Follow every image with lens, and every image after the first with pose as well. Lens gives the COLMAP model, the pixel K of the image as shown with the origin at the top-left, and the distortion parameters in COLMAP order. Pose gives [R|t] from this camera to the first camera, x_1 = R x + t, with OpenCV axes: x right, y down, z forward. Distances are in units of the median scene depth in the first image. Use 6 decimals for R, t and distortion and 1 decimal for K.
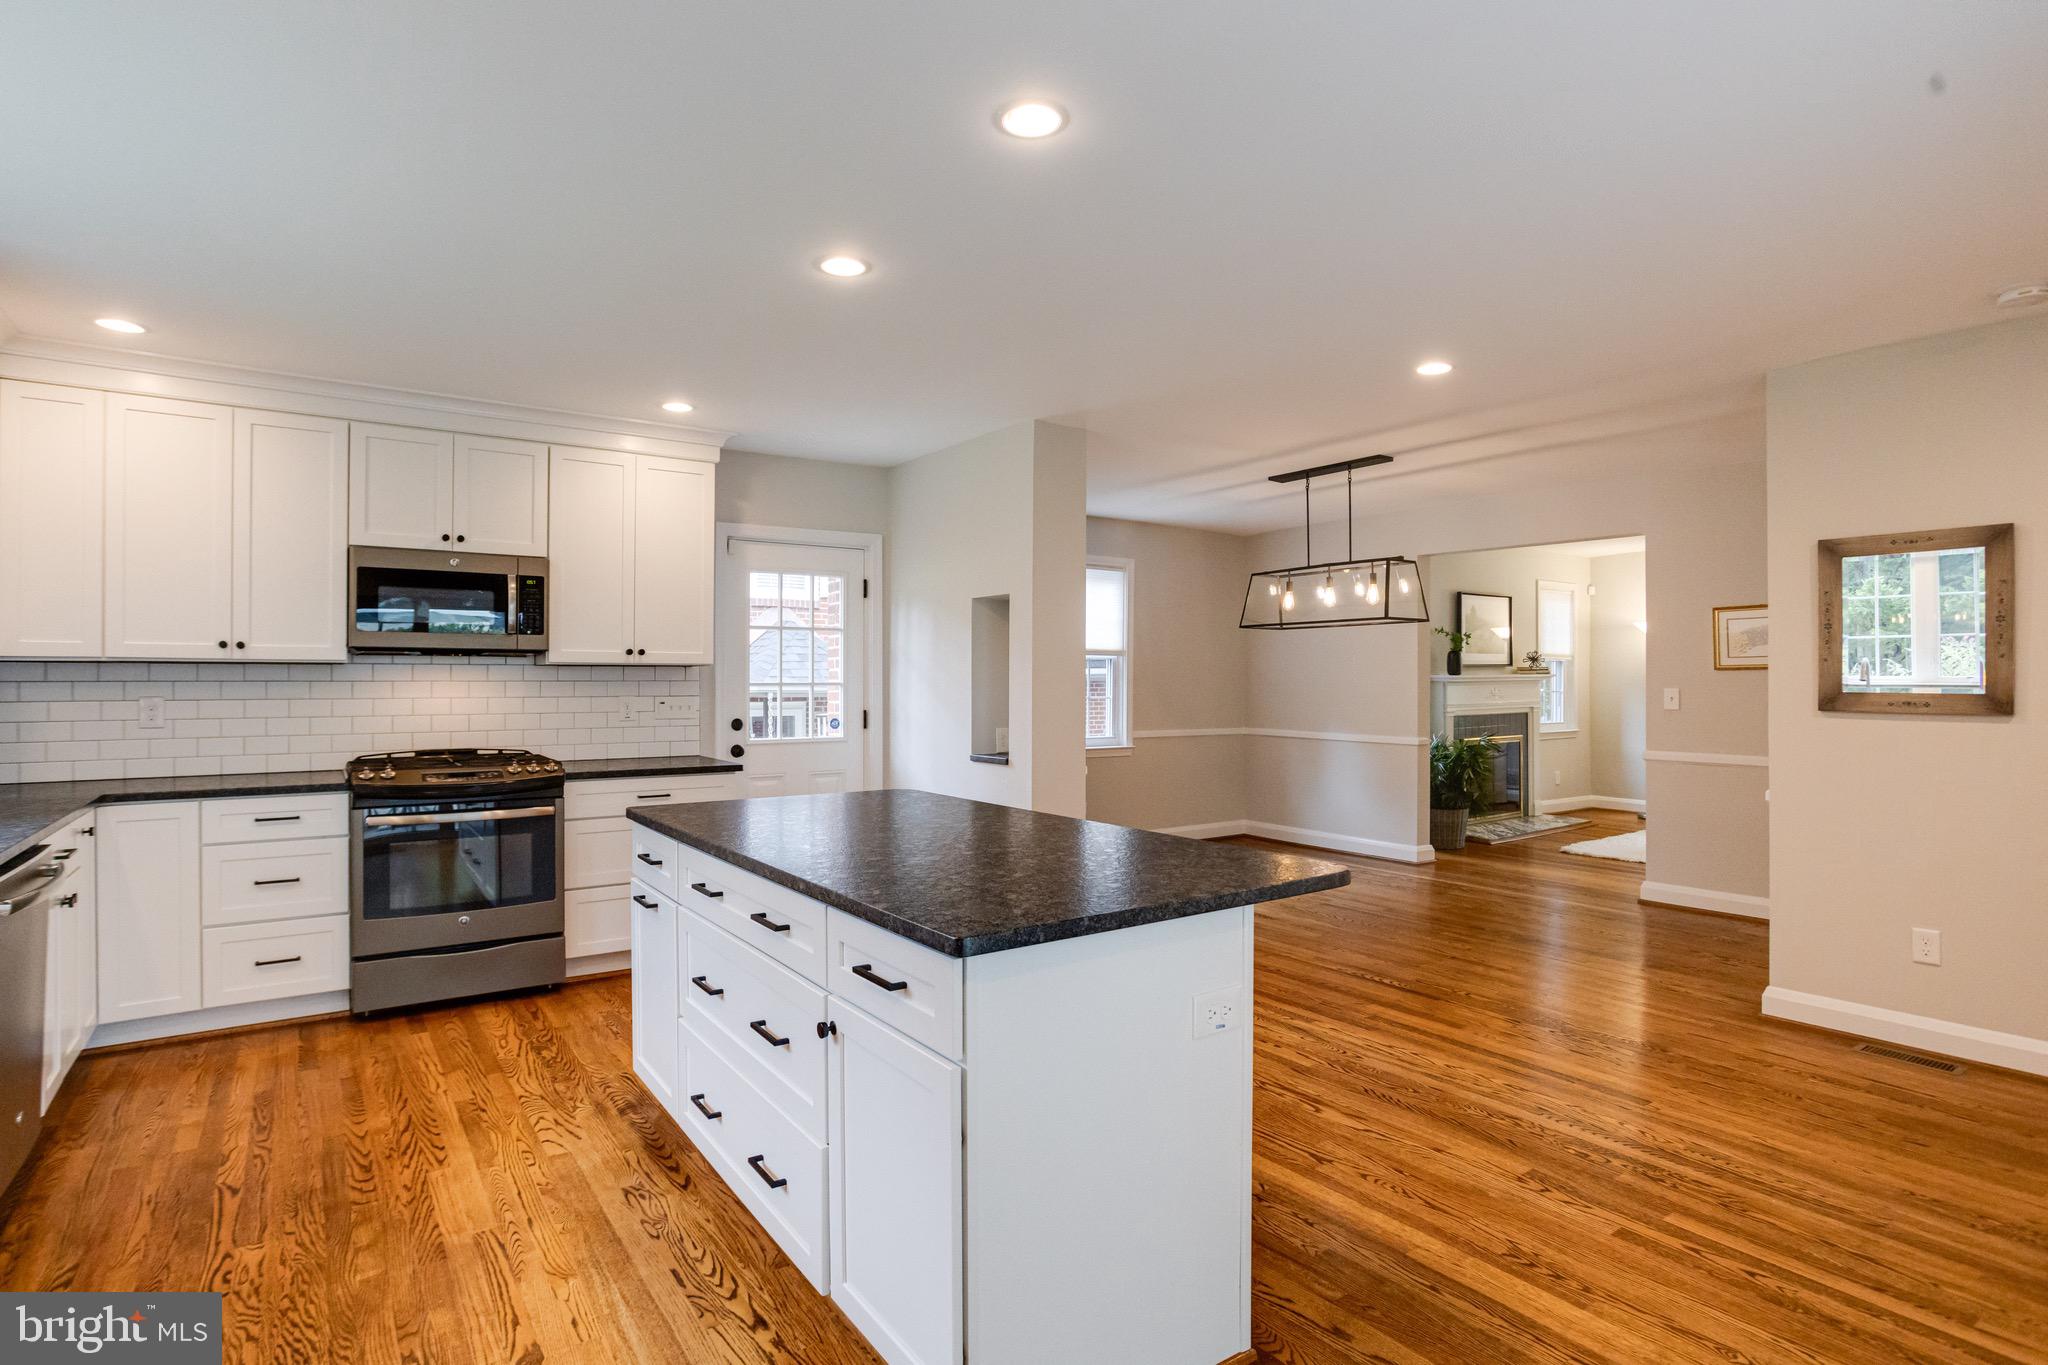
lens RADIAL K [[1029.0, 0, 1014.4], [0, 1029.0, 687.3], [0, 0, 1]] dist [-0.041288, 0.016468]
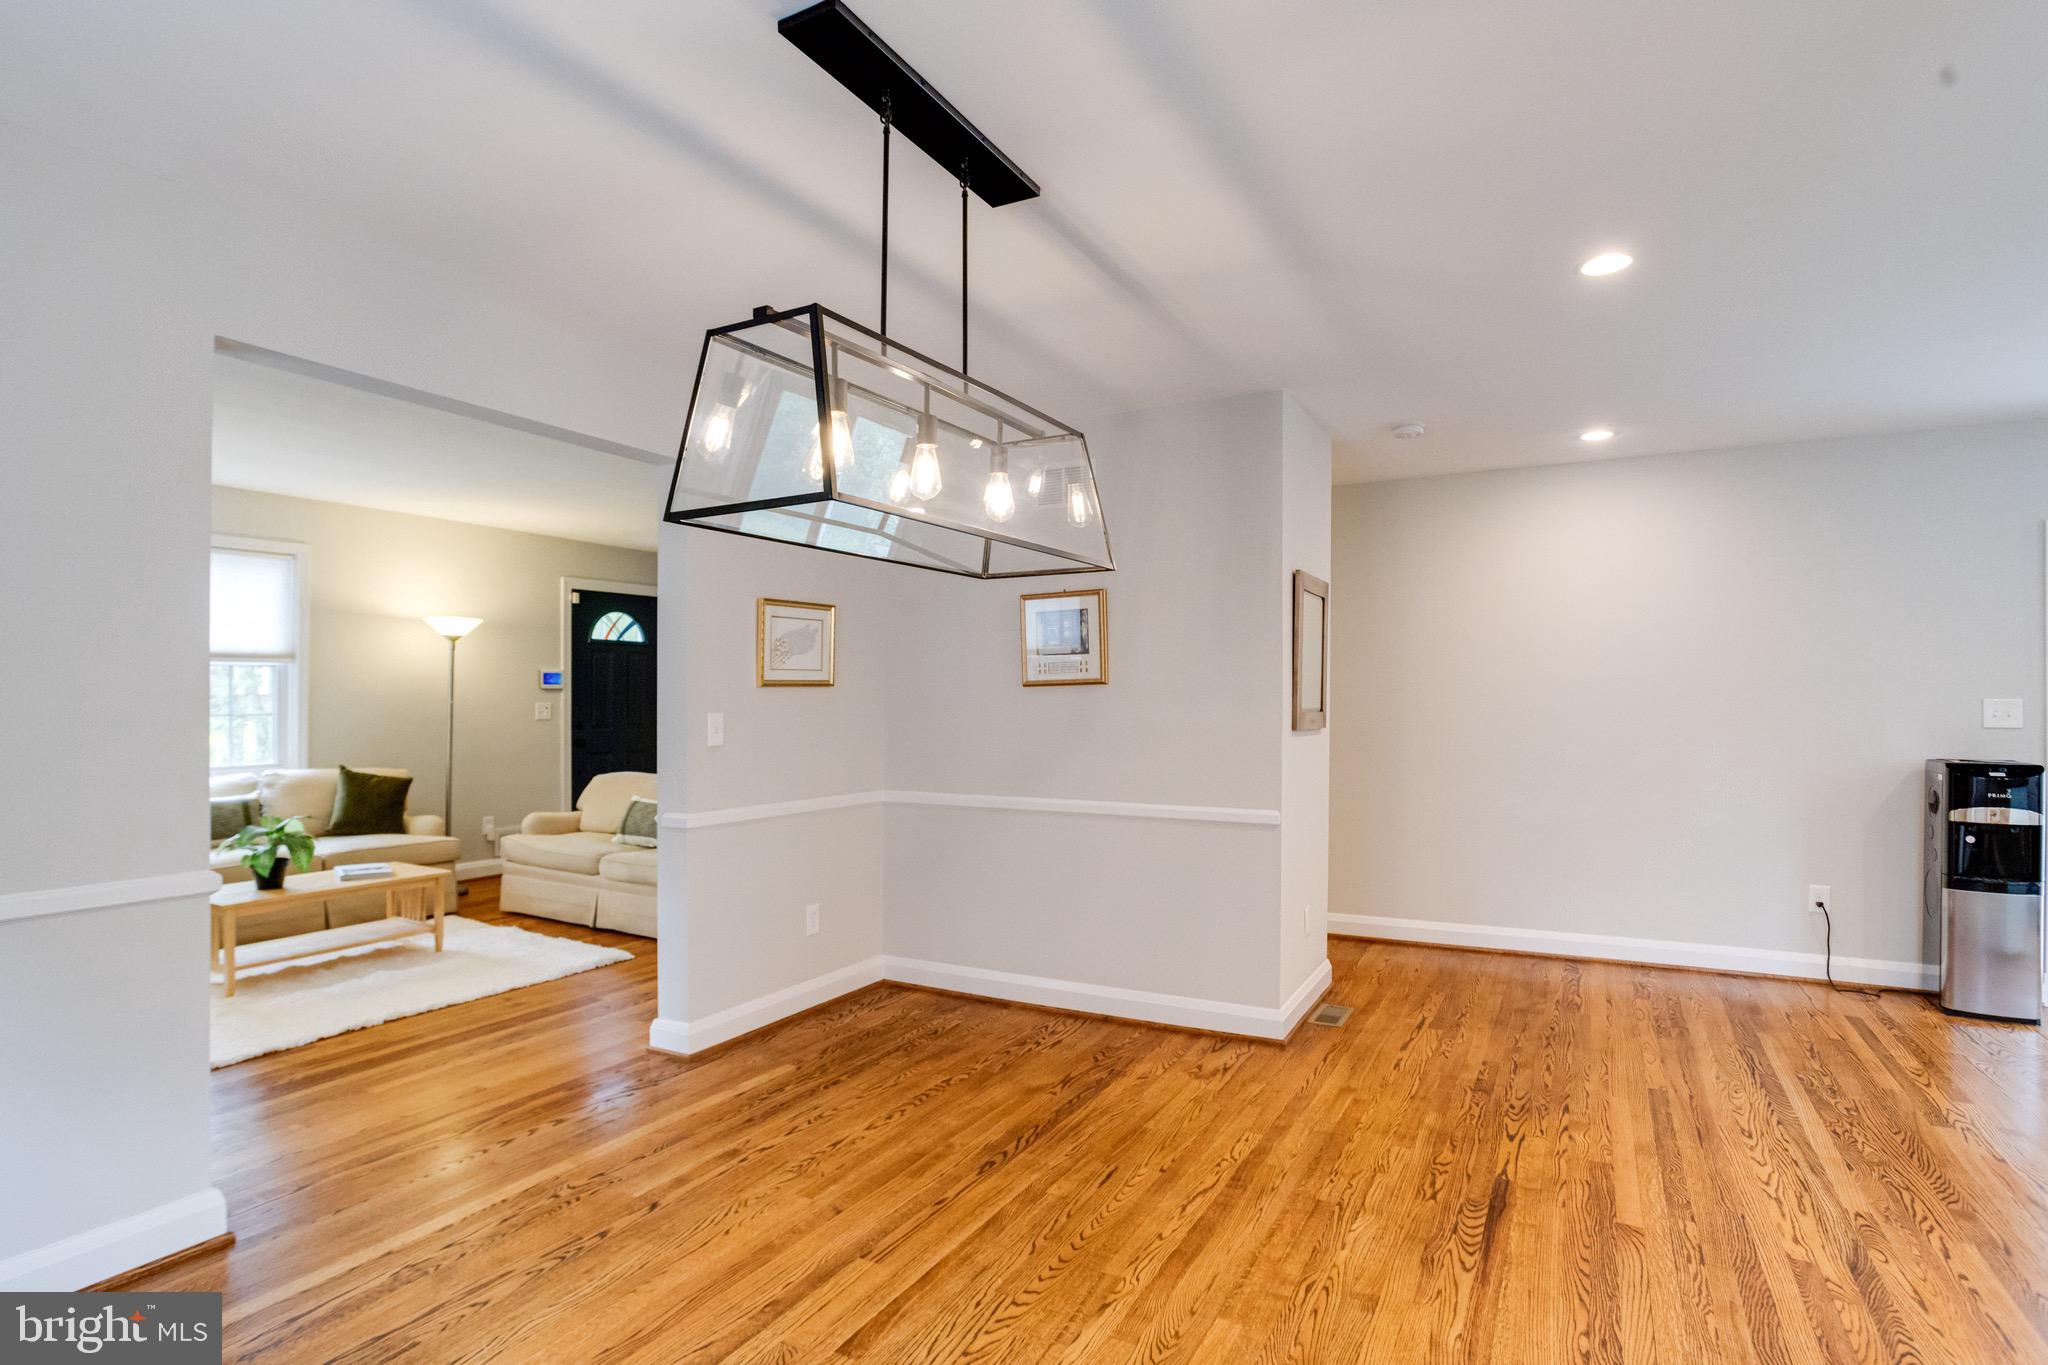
lens RADIAL K [[1029.0, 0, 1008.6], [0, 1029.0, 700.2], [0, 0, 1]] dist [-0.041288, 0.016468]
pose [[-0.432351, -0.000777, 0.901705, -0.032125], [0.003669, 0.999990, 0.002621, -0.009193], [-0.901698, 0.004441, -0.432344, 1.185444]]
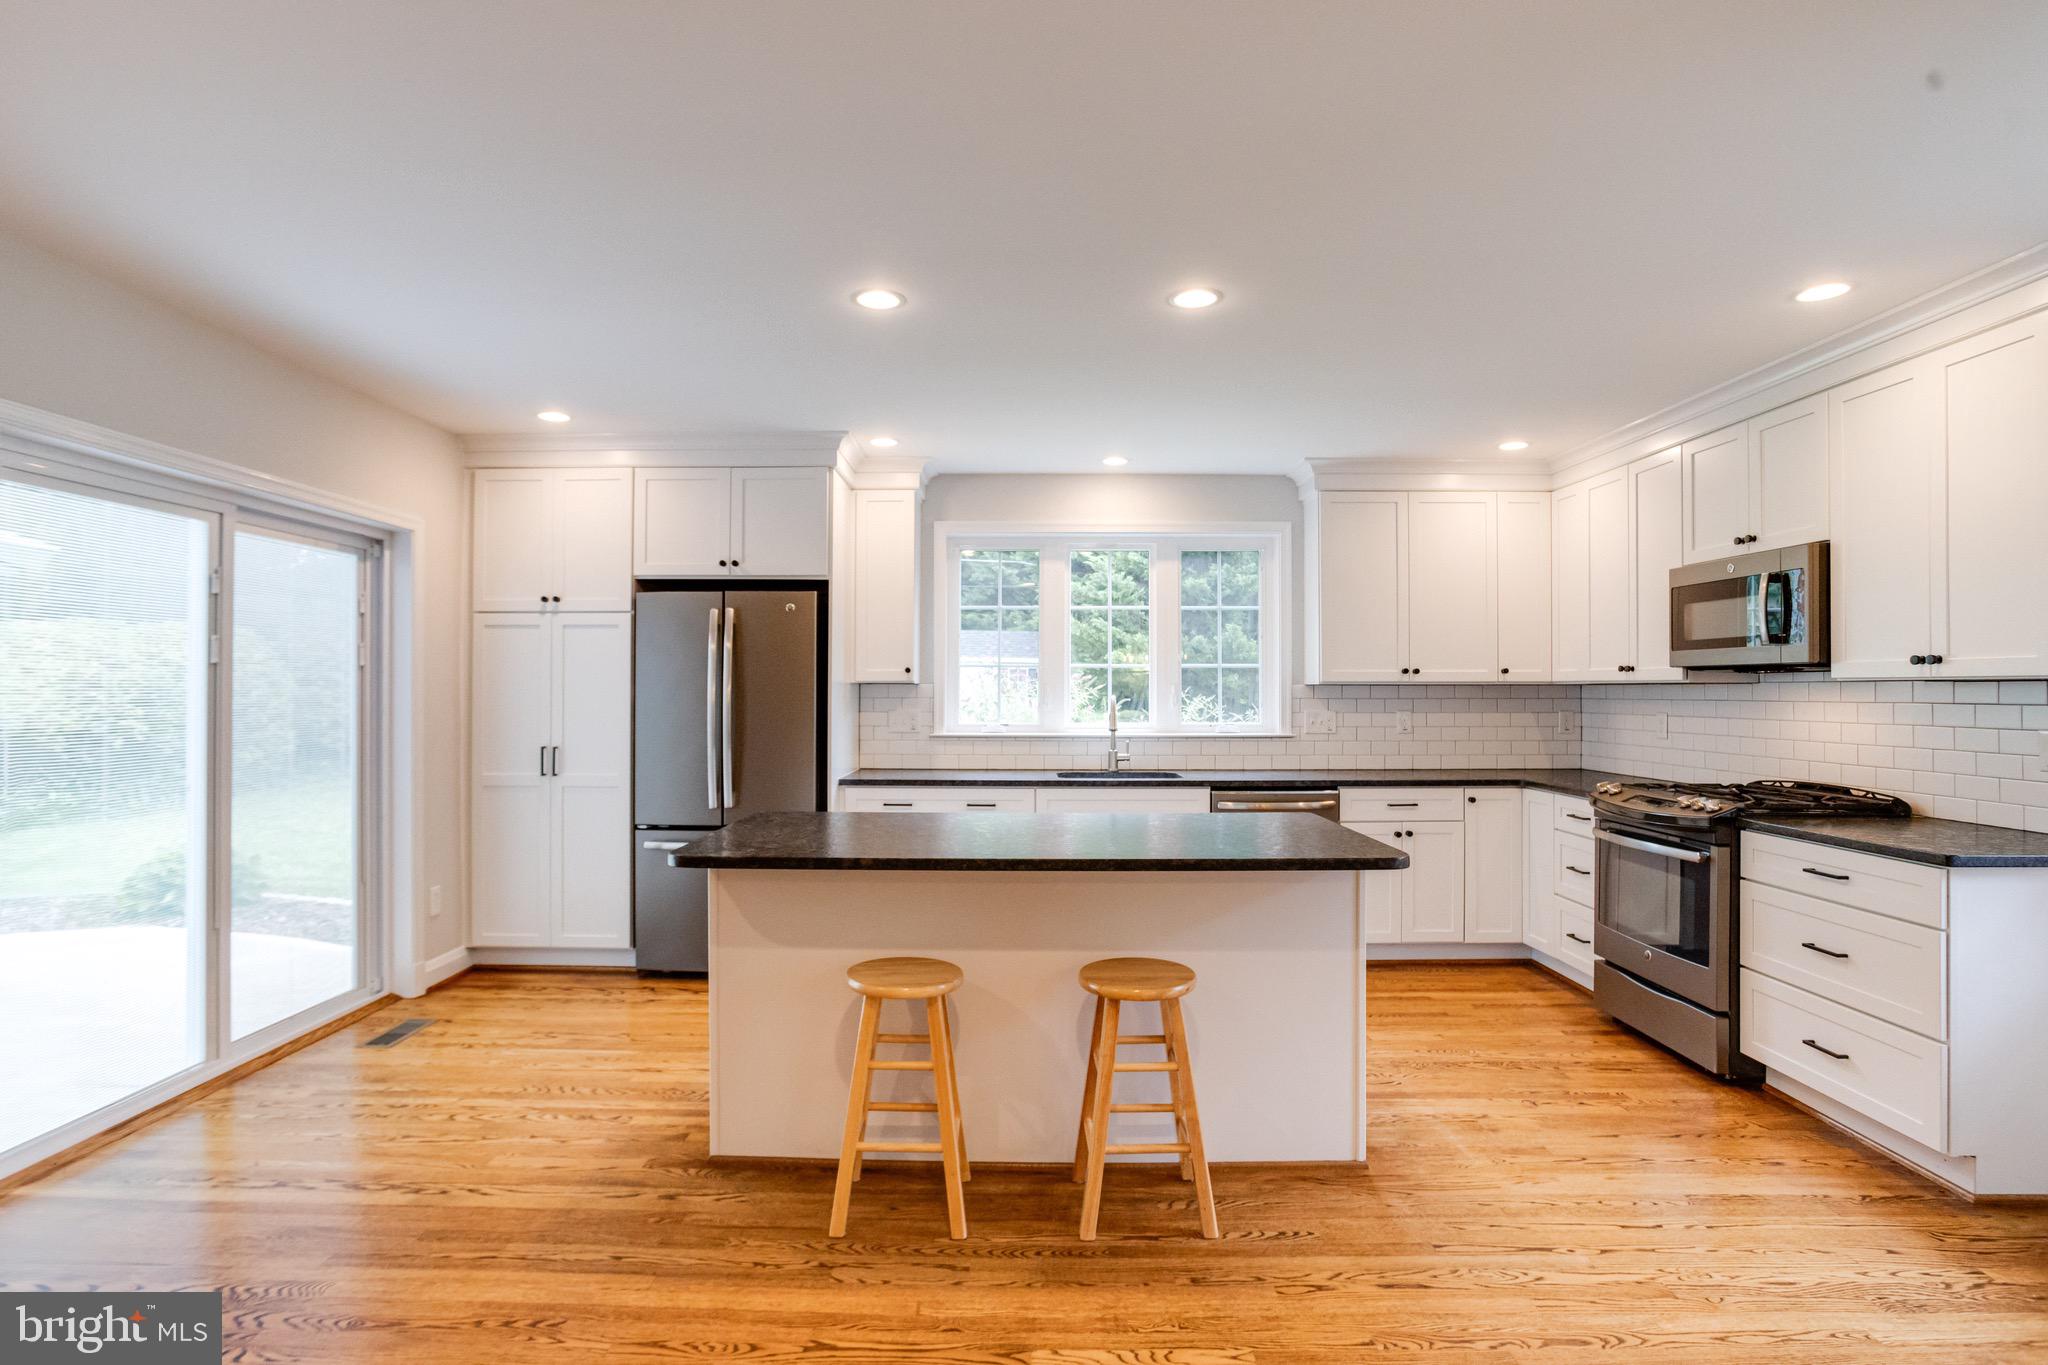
lens RADIAL K [[1029.0, 0, 1013.2], [0, 1029.0, 683.1], [0, 0, 1]] dist [-0.041288, 0.016468]
pose [[-0.582703, -0.005516, -0.812667, 0.413895], [-0.005478, 0.999981, -0.002860, -0.012778], [0.812667, 0.002785, -0.582722, 0.774723]]
